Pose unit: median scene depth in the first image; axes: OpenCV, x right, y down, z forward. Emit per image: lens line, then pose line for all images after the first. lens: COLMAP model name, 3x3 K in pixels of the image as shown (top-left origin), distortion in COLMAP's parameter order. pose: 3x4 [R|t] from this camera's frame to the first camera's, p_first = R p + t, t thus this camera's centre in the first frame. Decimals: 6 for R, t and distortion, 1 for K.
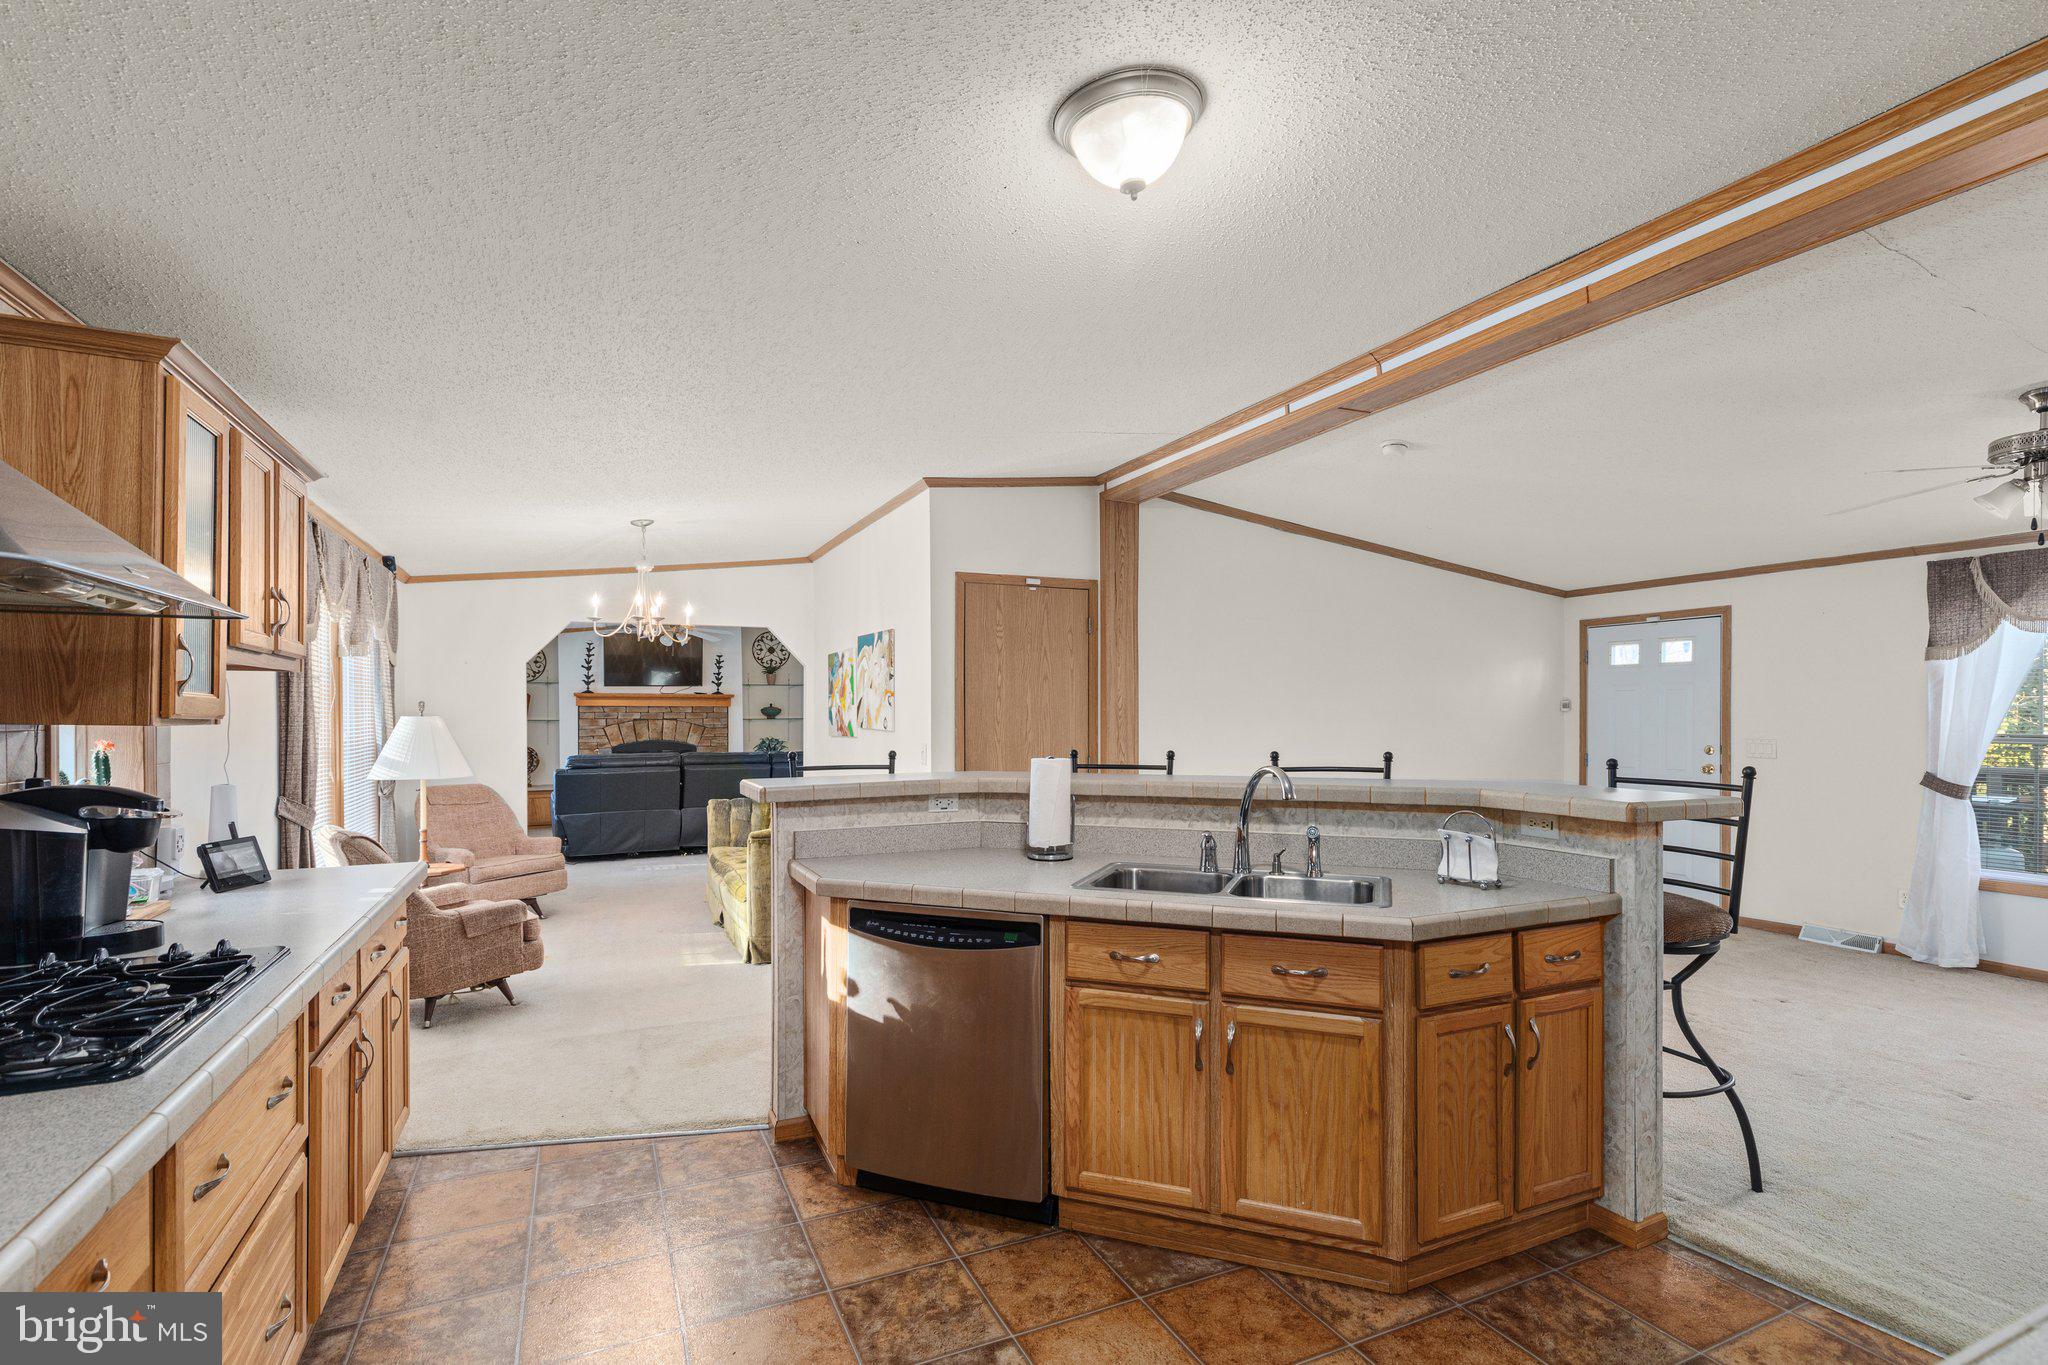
lens RADIAL K [[946.1, 0, 1031.9], [0, 946.1, 721.1], [0, 0, 1]] dist [0.008882, -0.001230]
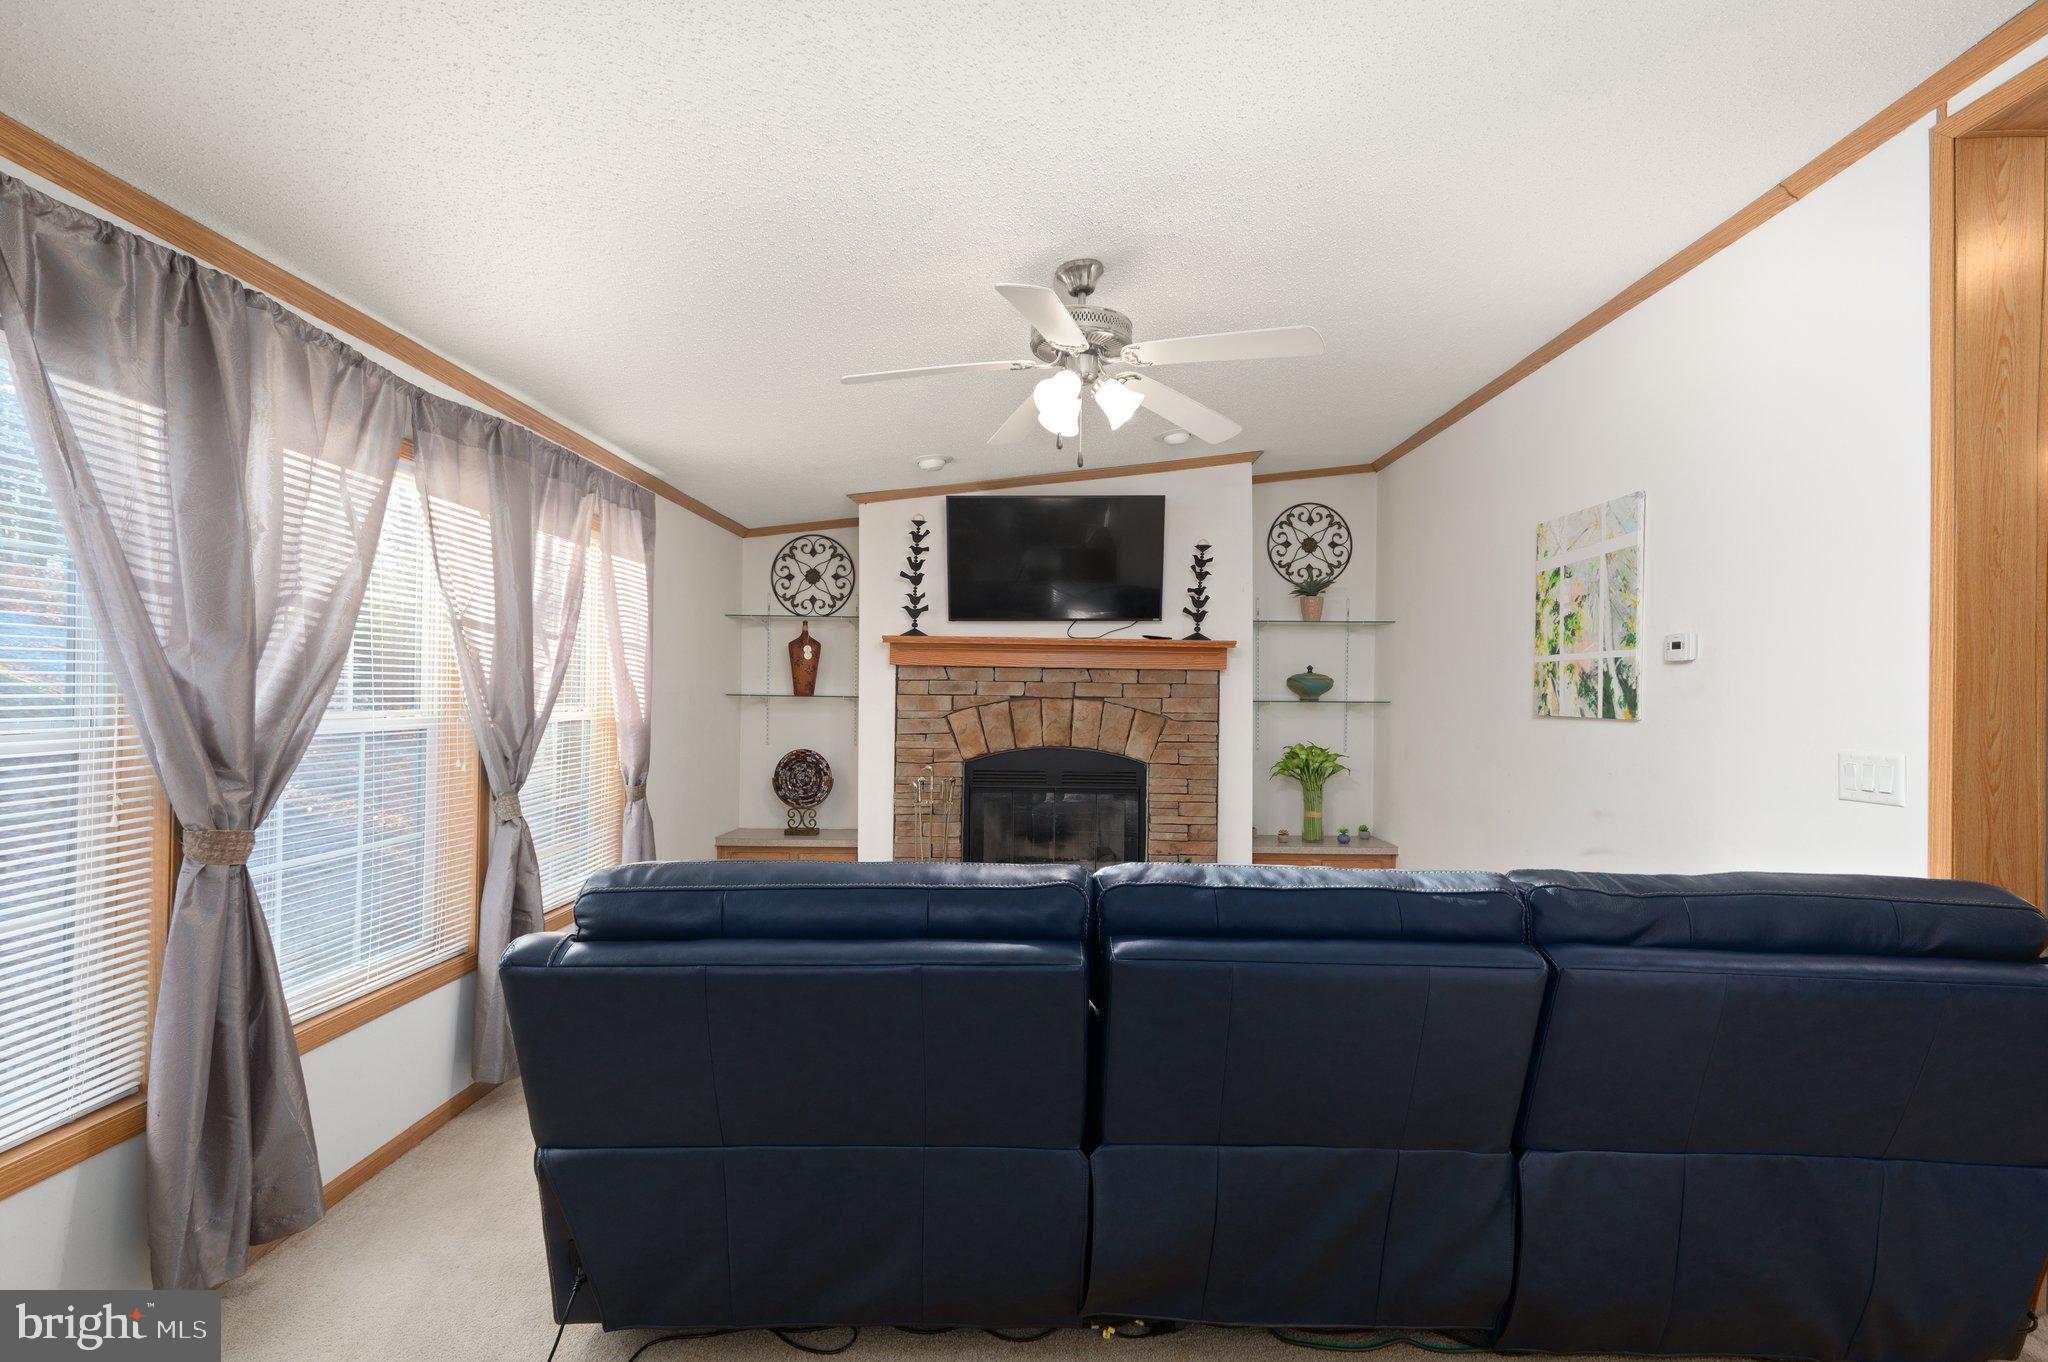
lens RADIAL K [[946.1, 0, 1030.7], [0, 946.1, 686.5], [0, 0, 1]] dist [0.008882, -0.001230]
pose [[0.900351, 0.011365, -0.435017, -0.408362], [-0.017248, 0.999805, -0.009577, -0.005489], [0.434823, 0.016126, 0.900371, 1.122036]]
